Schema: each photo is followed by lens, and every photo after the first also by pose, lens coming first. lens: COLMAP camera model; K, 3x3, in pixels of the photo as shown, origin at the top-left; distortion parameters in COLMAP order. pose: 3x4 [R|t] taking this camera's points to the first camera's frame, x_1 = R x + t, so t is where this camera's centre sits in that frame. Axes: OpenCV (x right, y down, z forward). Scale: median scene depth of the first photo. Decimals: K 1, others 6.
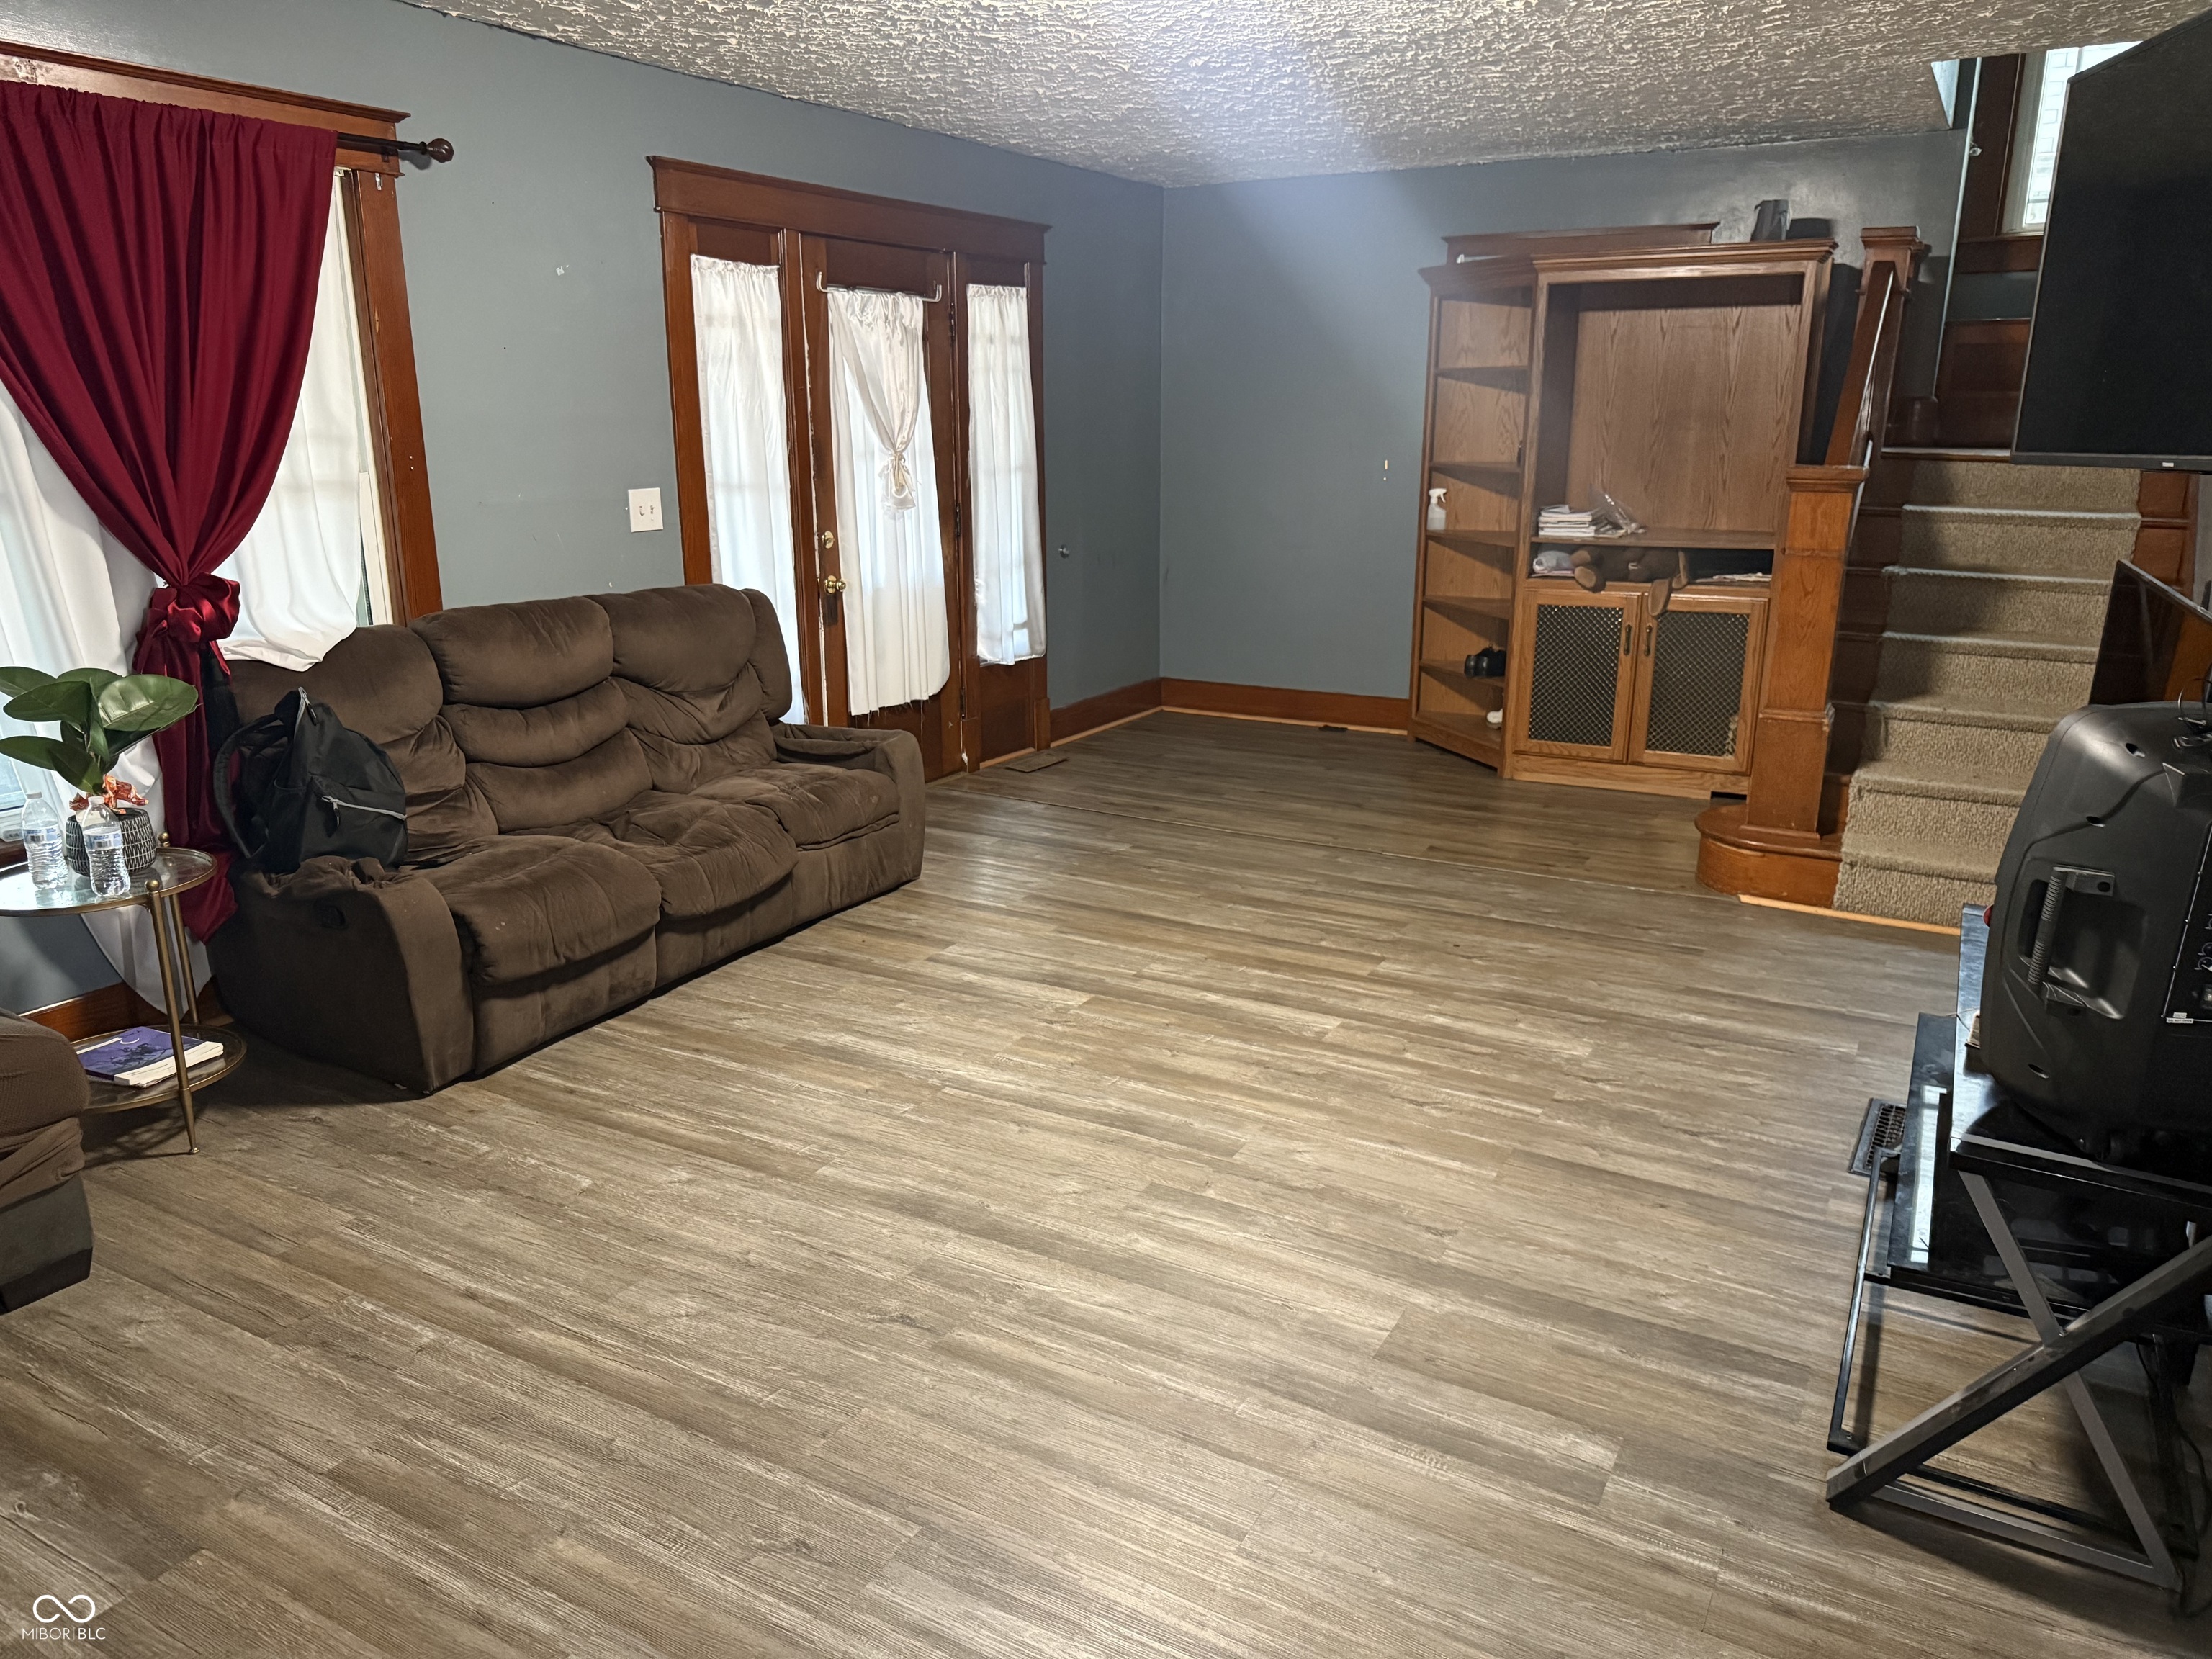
lens RADIAL K [[1558.3, 0, 1106.0], [0, 1558.3, 829.5], [0, 0, 1]] dist [0.003658, 0.000351]
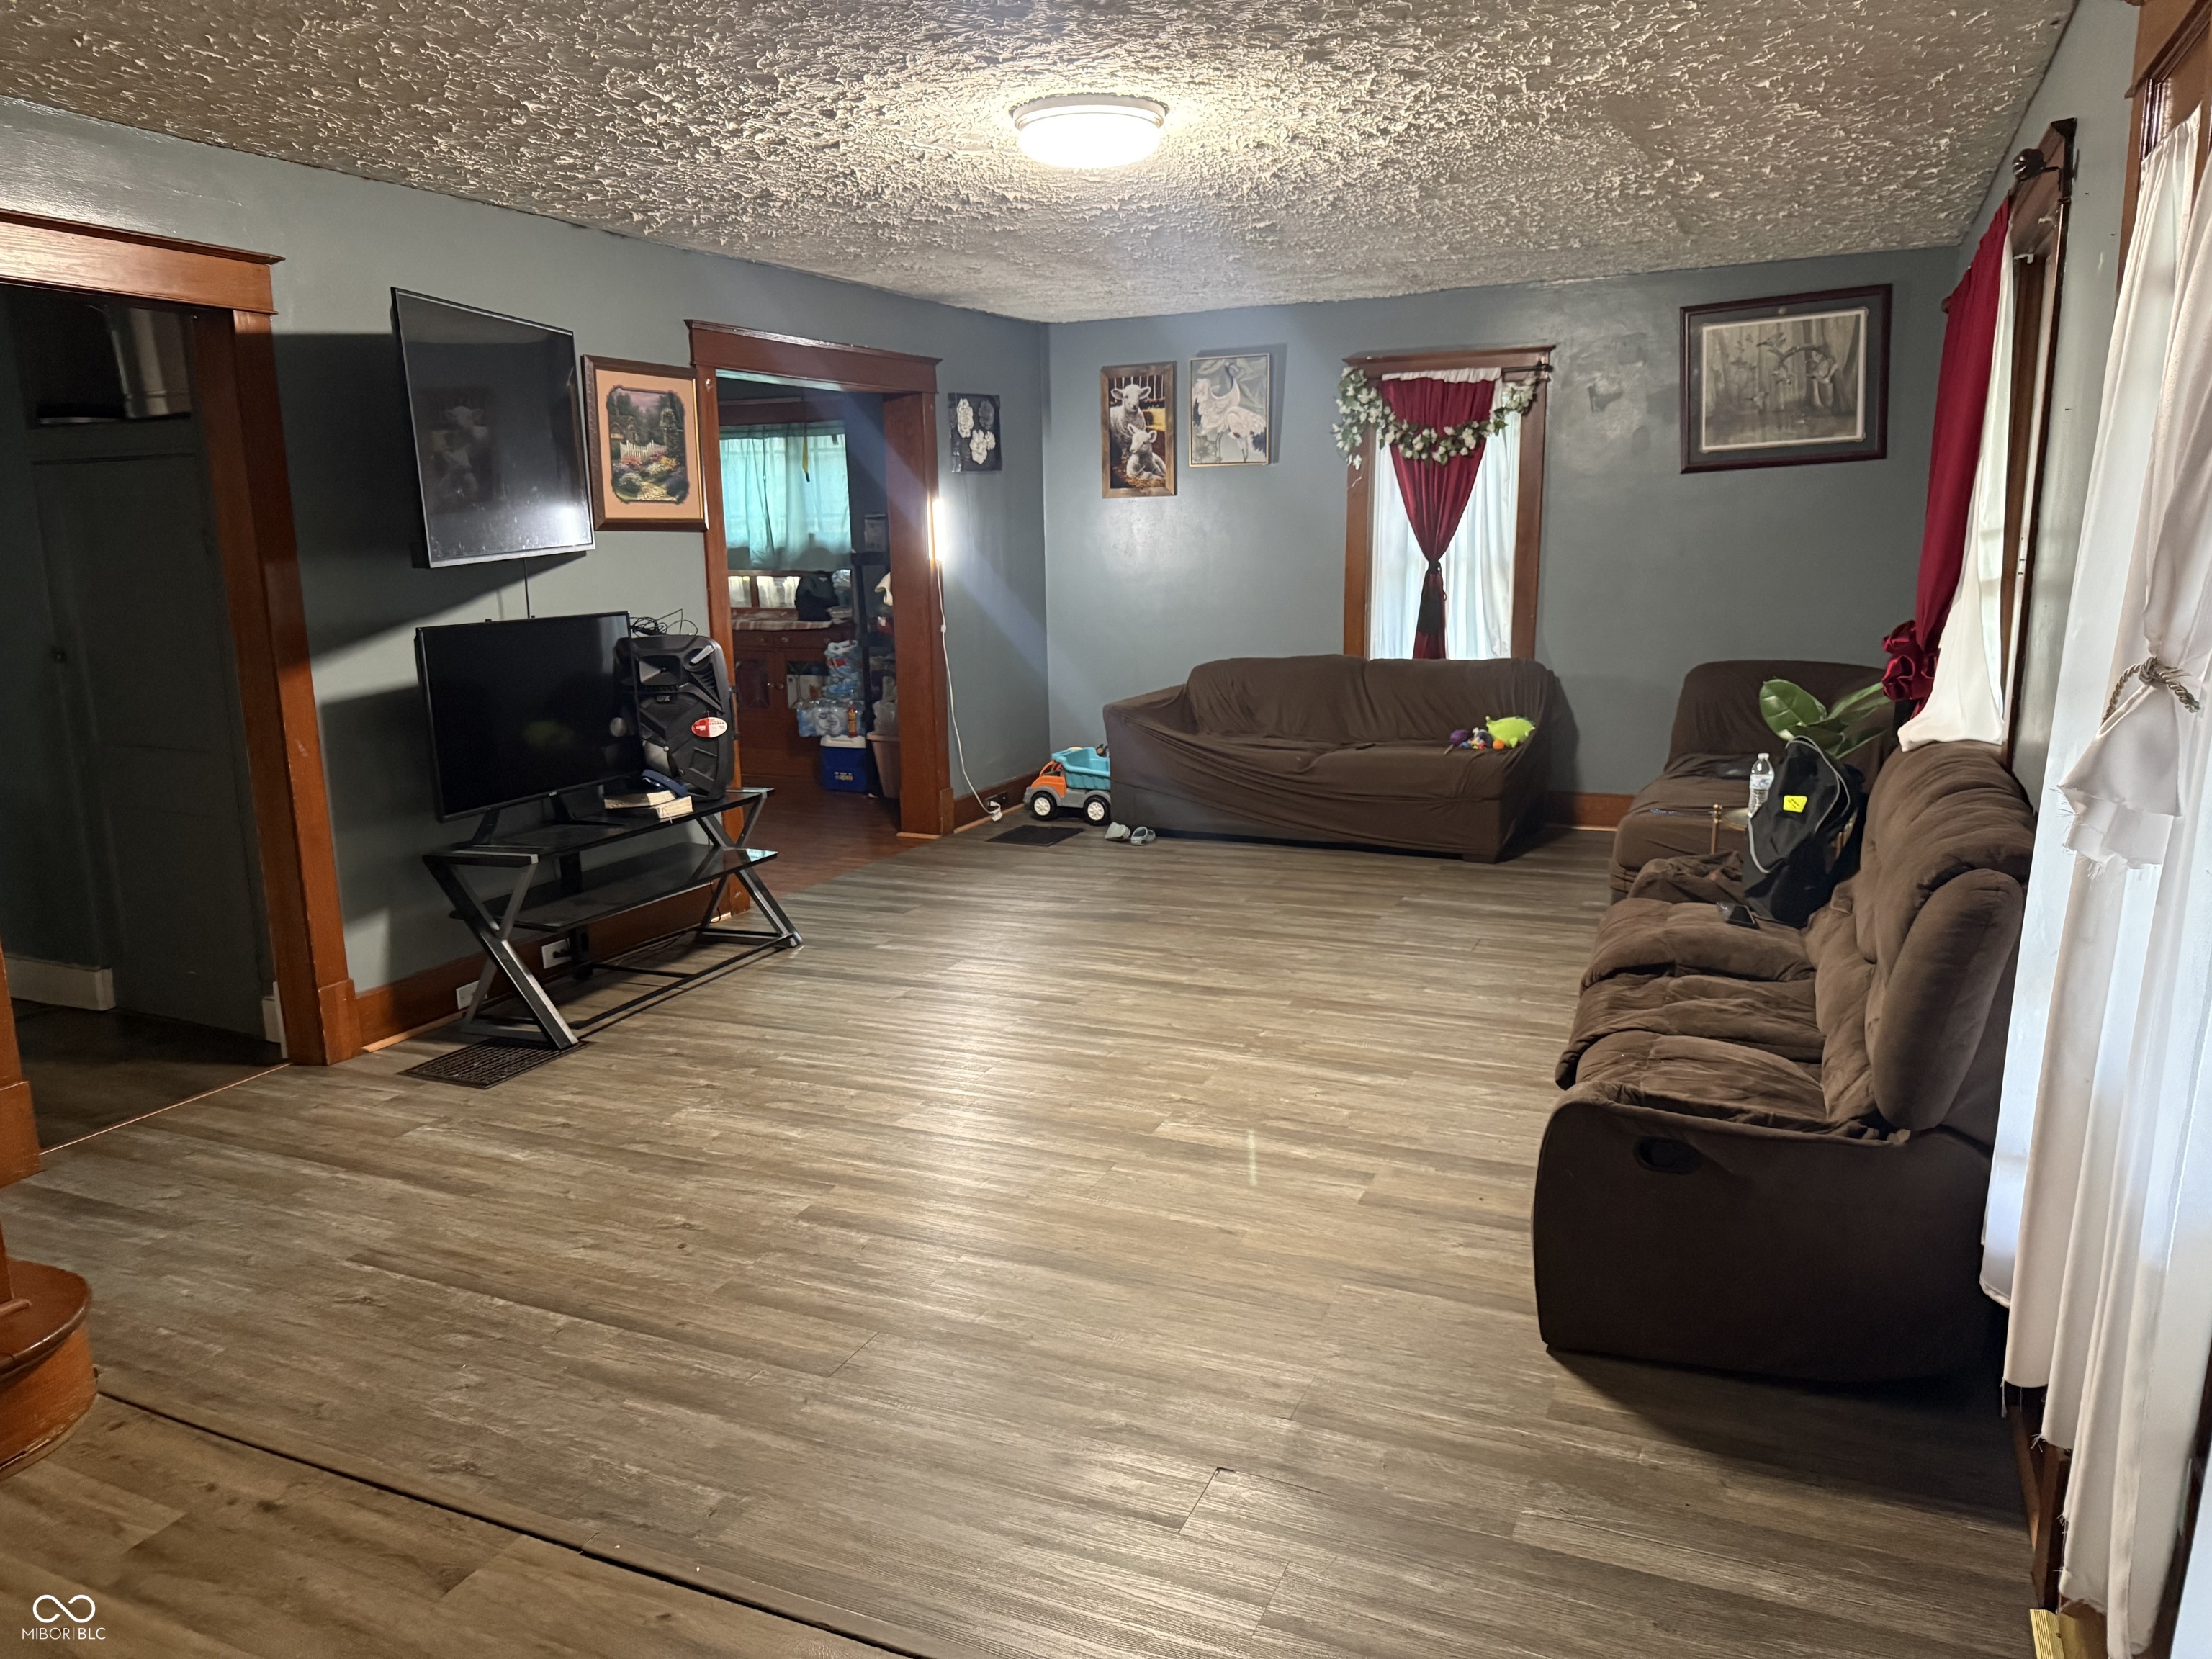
lens RADIAL K [[1558.3, 0, 1106.0], [0, 1558.3, 829.5], [0, 0, 1]] dist [0.003658, 0.000351]
pose [[-0.996072, 0.037126, -0.080385, 0.095330], [-0.001727, 0.899534, 0.436847, -0.503432], [0.088527, 0.435270, -0.895937, 1.903969]]
